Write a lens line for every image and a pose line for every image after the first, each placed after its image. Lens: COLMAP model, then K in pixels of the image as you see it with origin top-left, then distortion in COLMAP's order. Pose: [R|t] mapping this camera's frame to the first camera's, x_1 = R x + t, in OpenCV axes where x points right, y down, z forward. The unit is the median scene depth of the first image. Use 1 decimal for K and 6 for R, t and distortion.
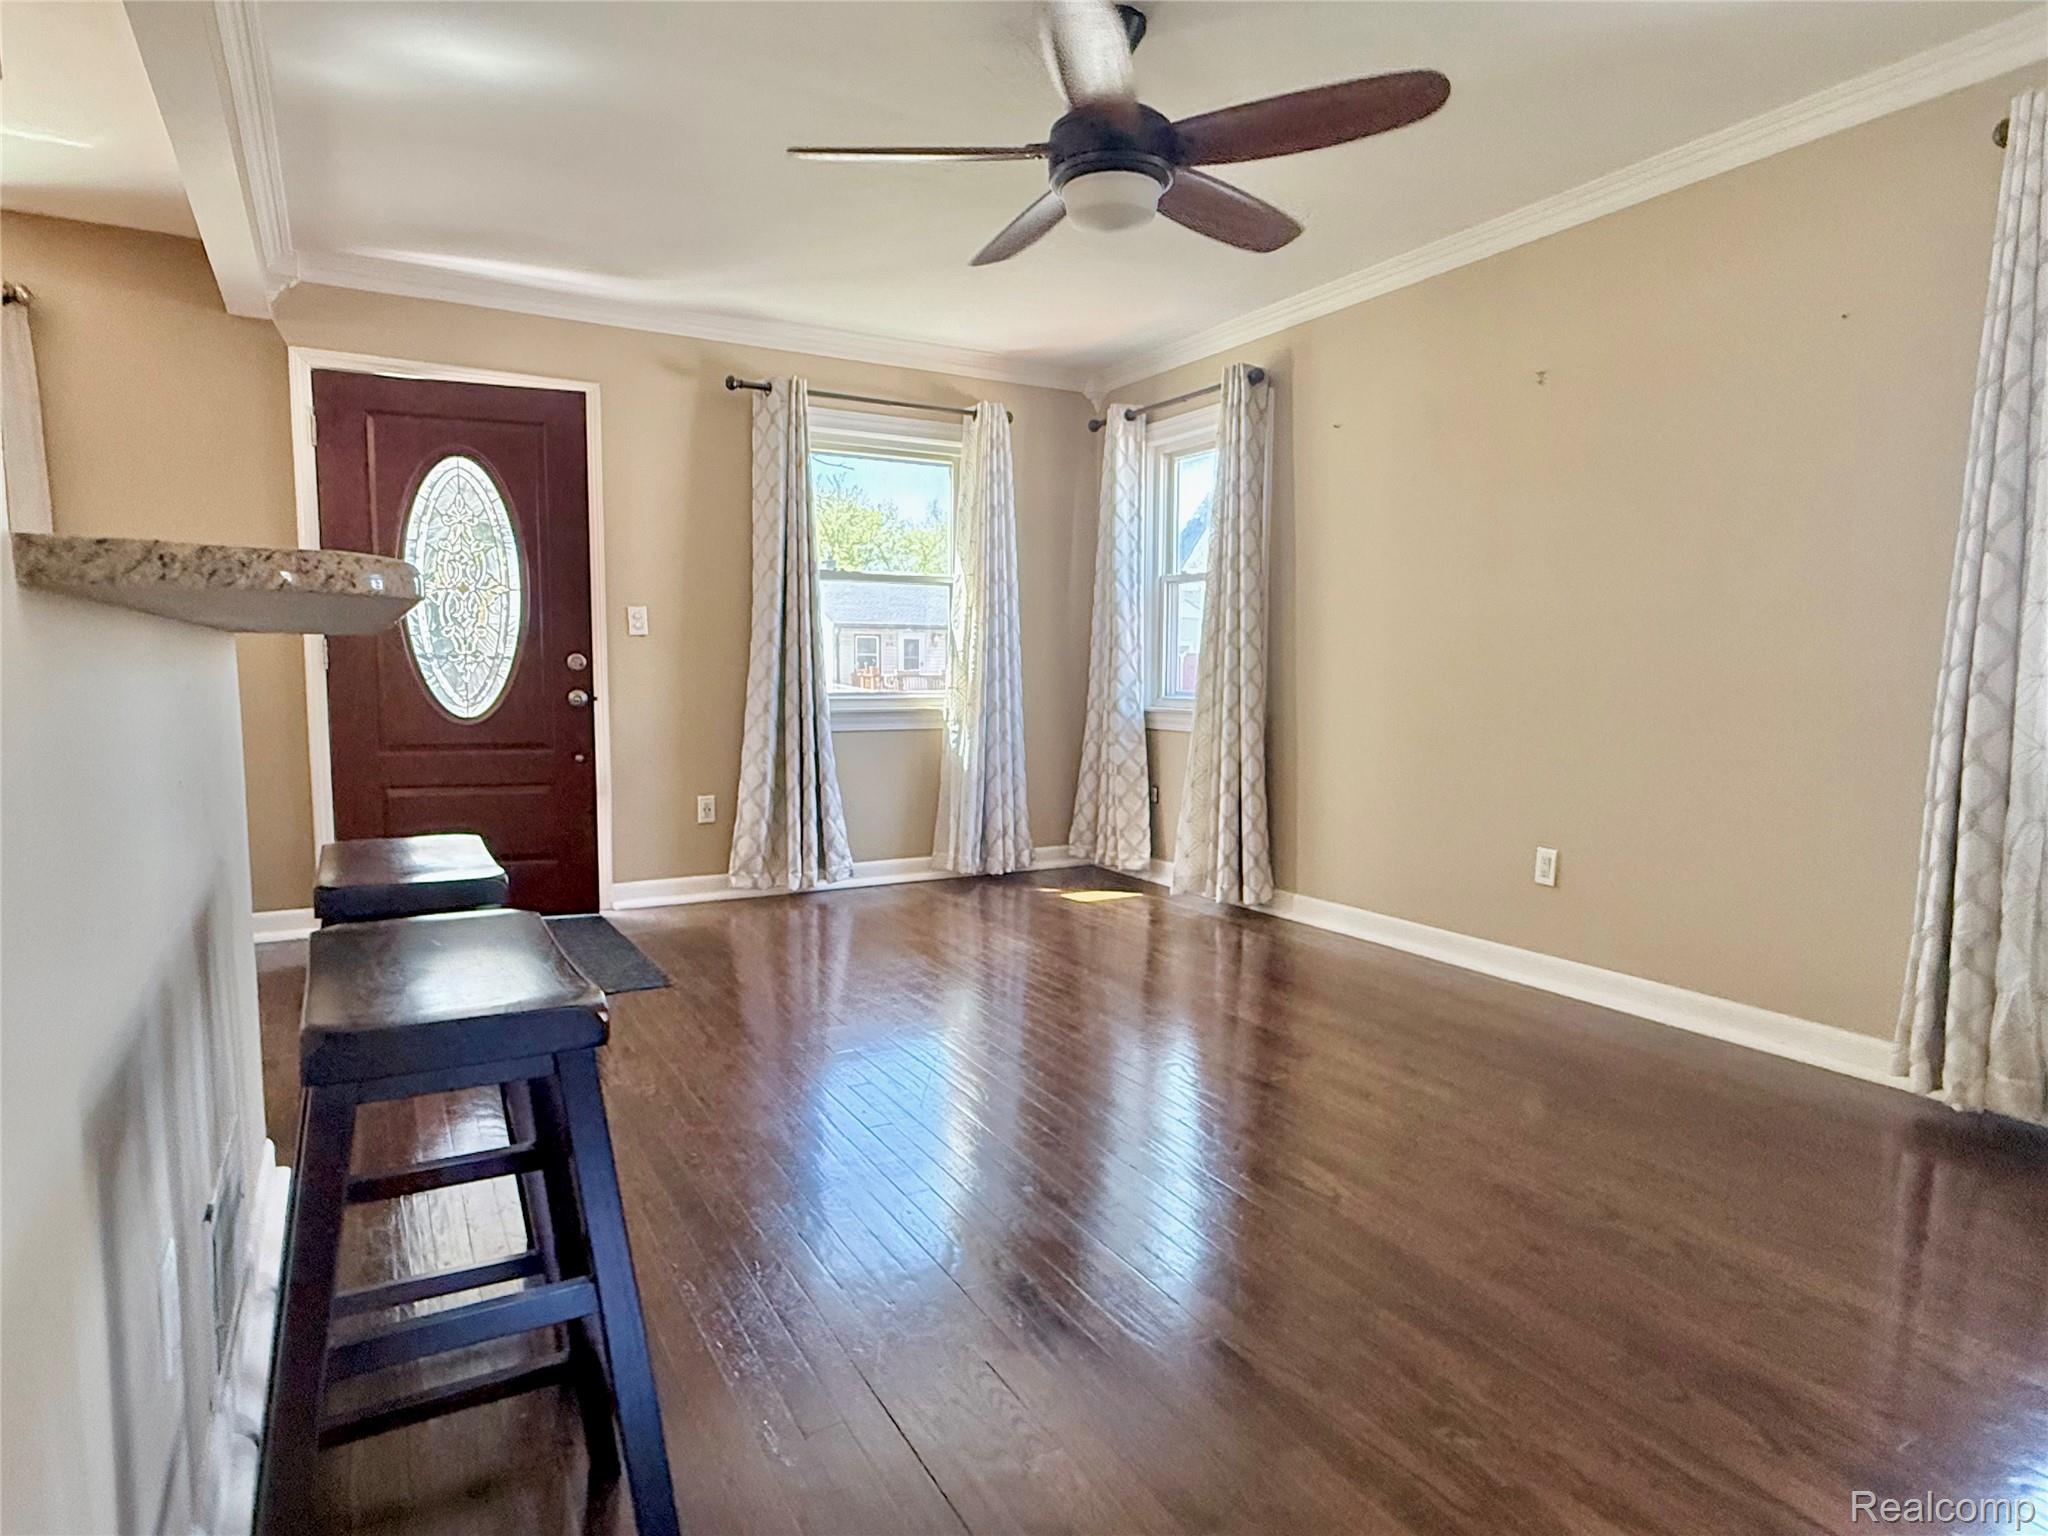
lens RADIAL K [[1171.7, 0, 1017.5], [0, 1171.7, 787.9], [0, 0, 1]] dist [0.001847, -0.002876]
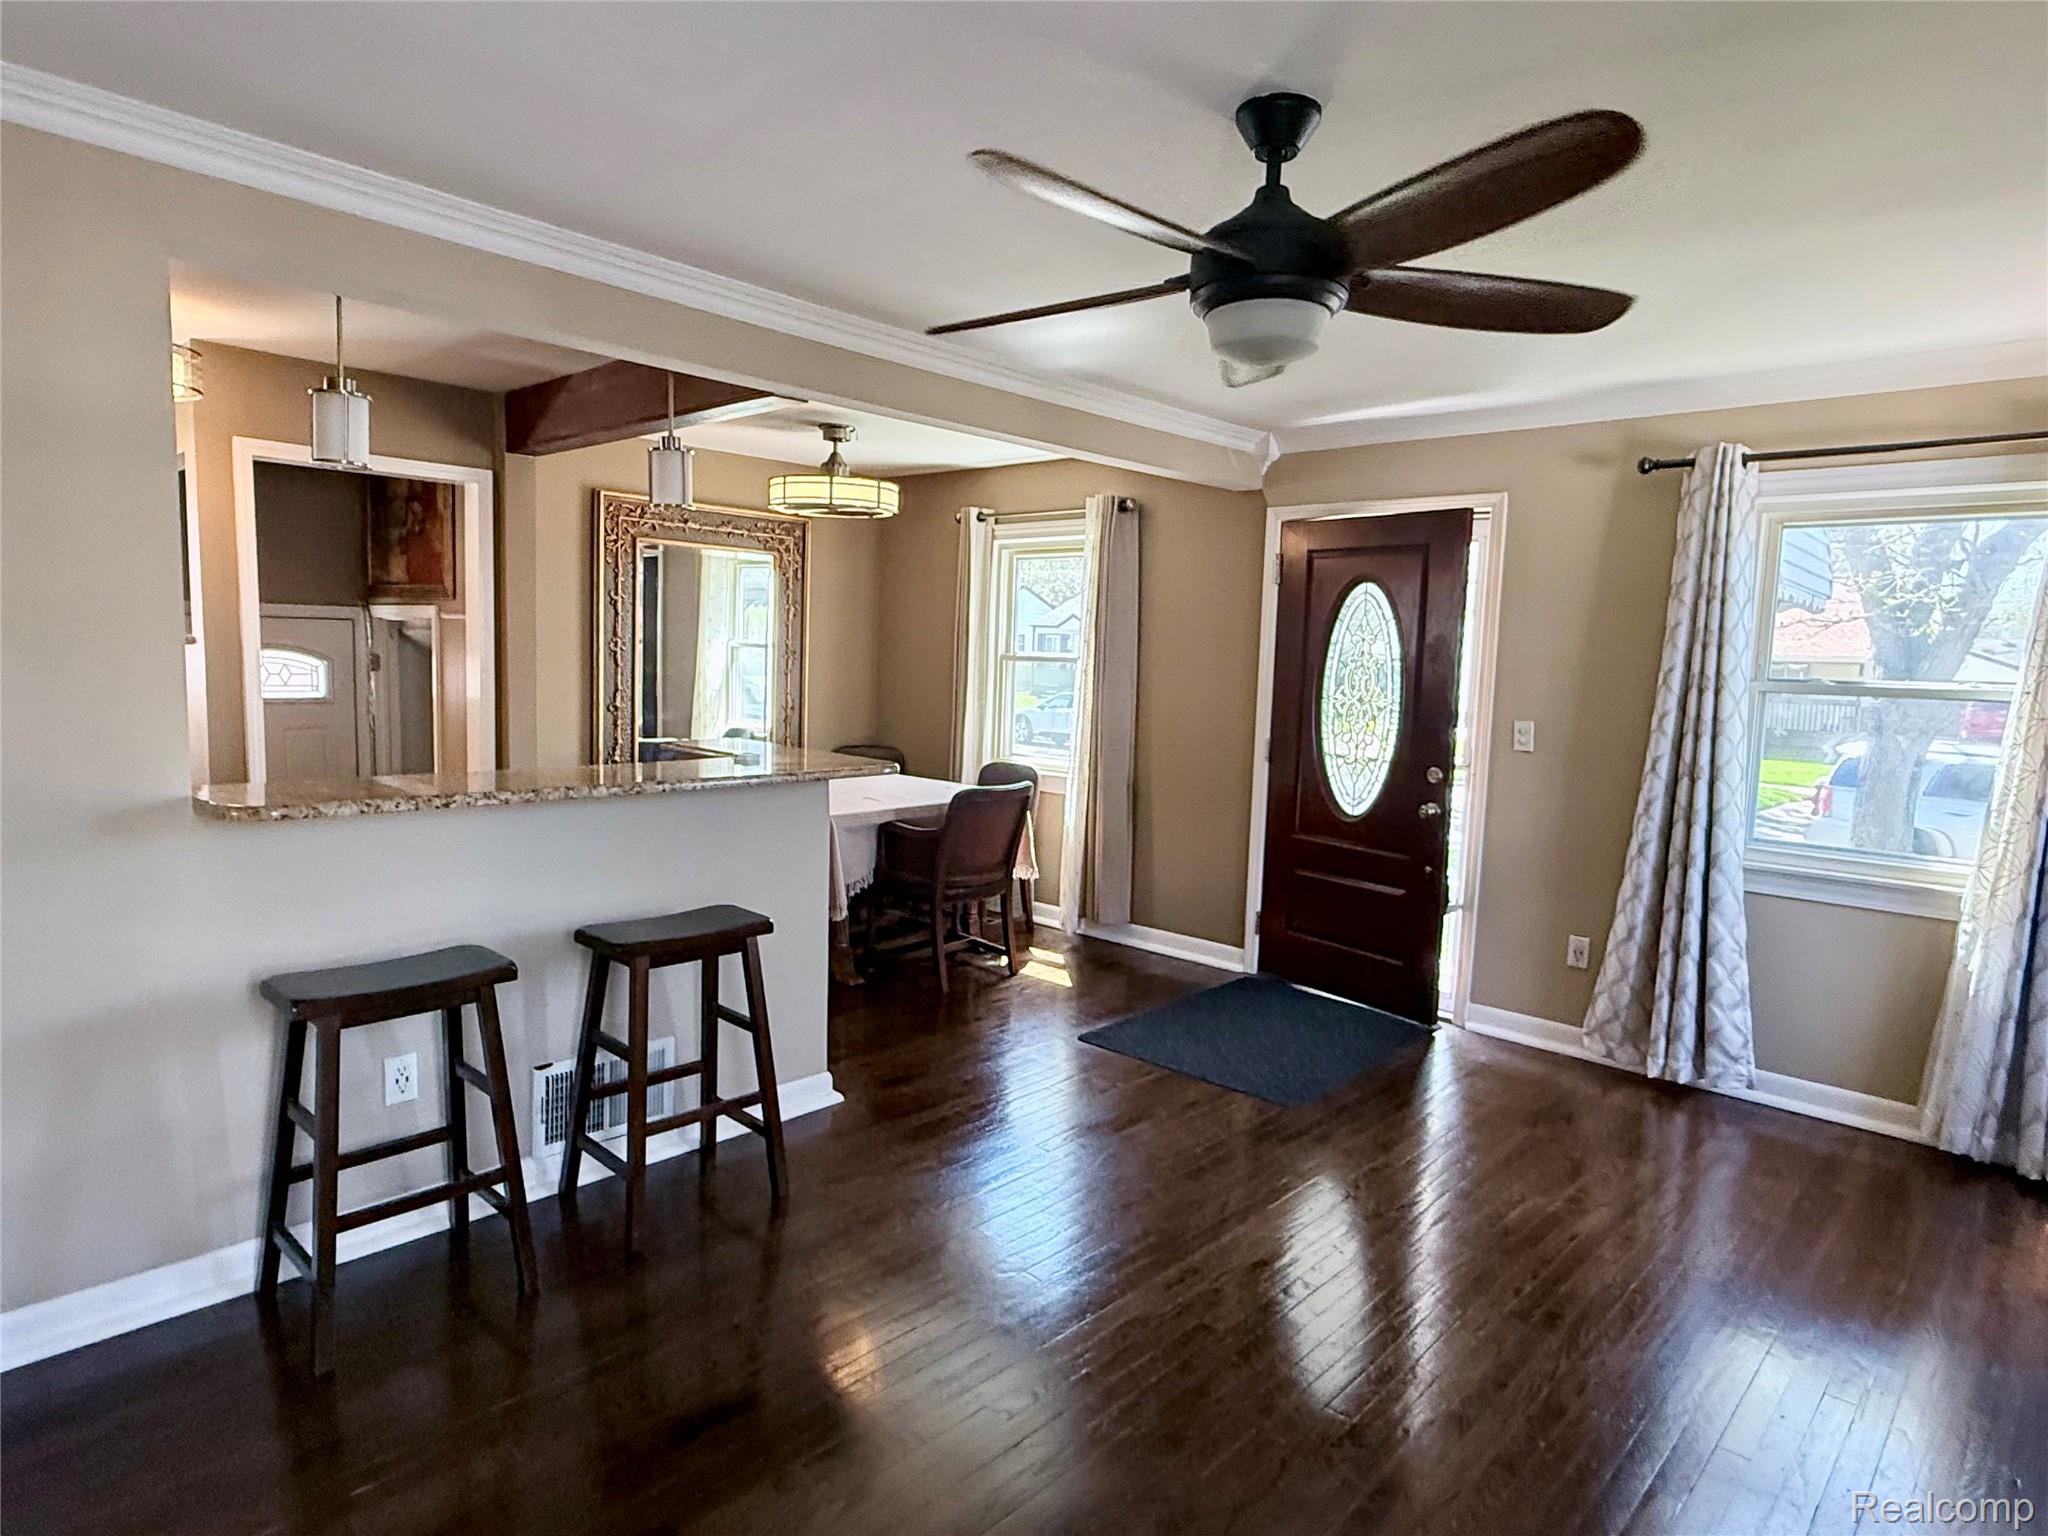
lens RADIAL K [[1171.7, 0, 1009.6], [0, 1171.7, 763.9], [0, 0, 1]] dist [0.001847, -0.002876]
pose [[0.280960, 0.101352, -0.954353, 0.441086], [-0.125812, 0.989716, 0.068069, -0.127714], [0.951437, 0.100944, 0.290821, 0.327008]]
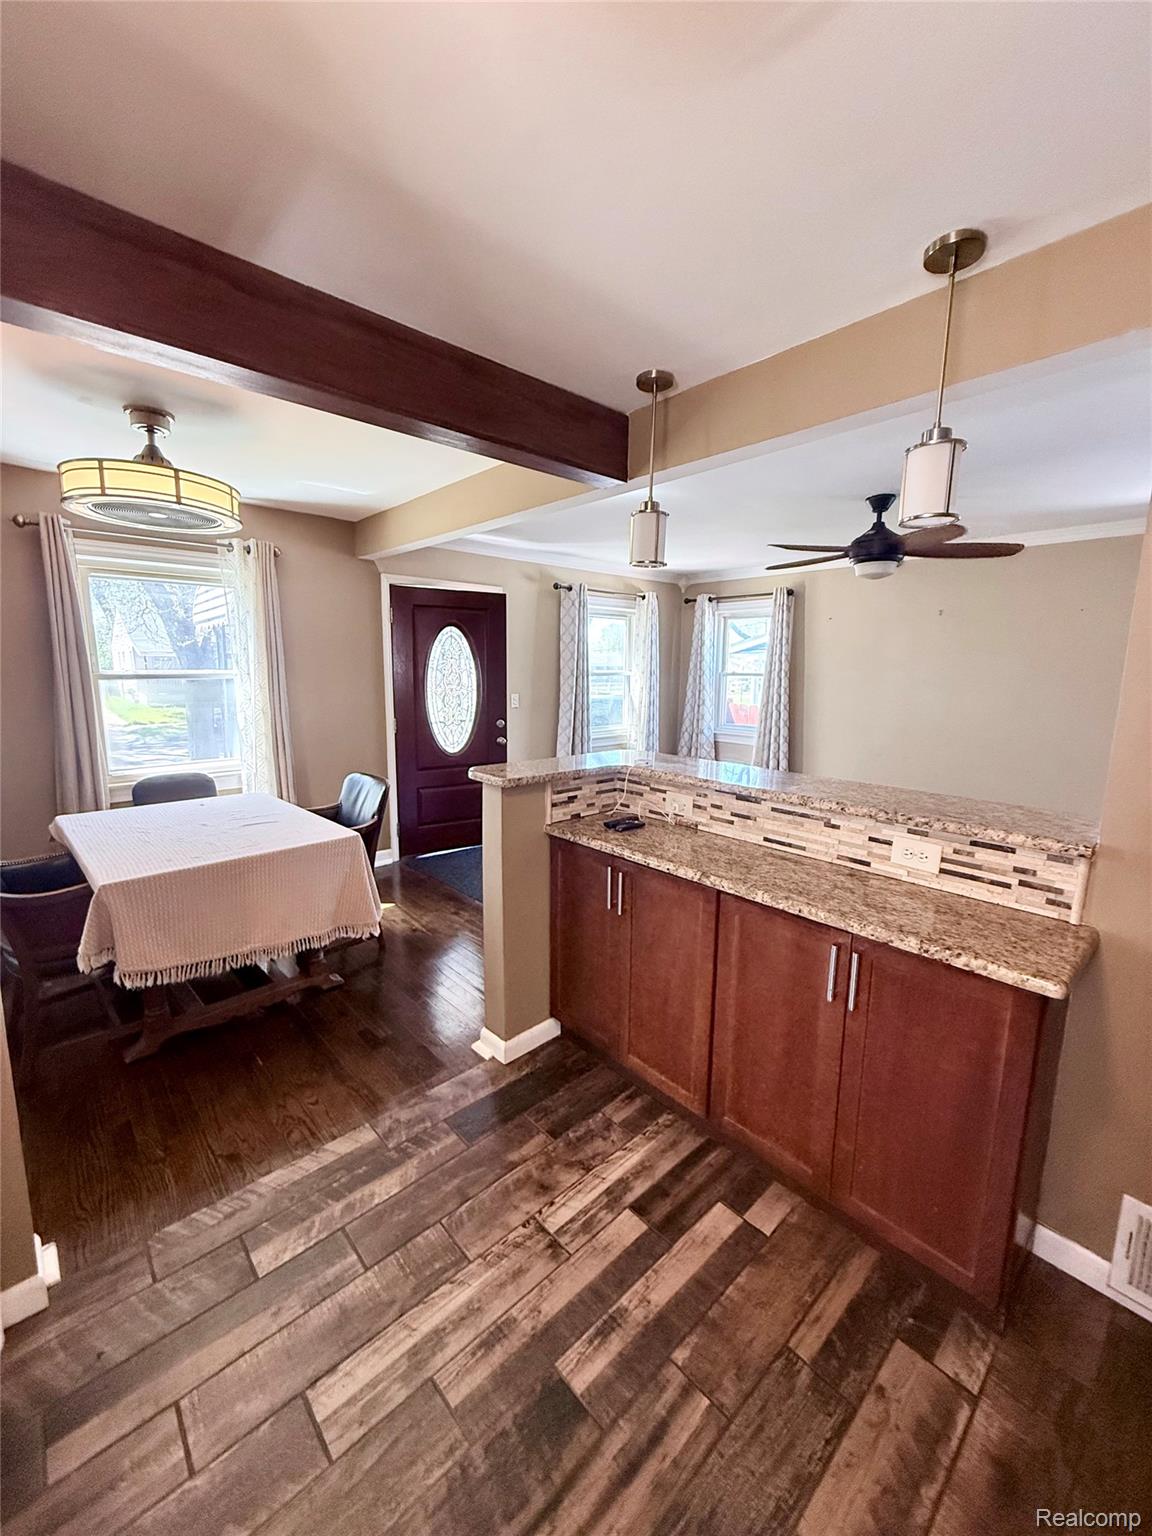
lens RADIAL K [[608.2, 0, 569.3], [0, 608.2, 765.2], [0, 0, 1]] dist [0.000286, -0.000618]
pose [[0.978043, -0.031976, 0.205933, -0.440121], [0.020046, 0.998012, 0.059758, -0.087744], [-0.207435, -0.054317, 0.976740, -0.080313]]
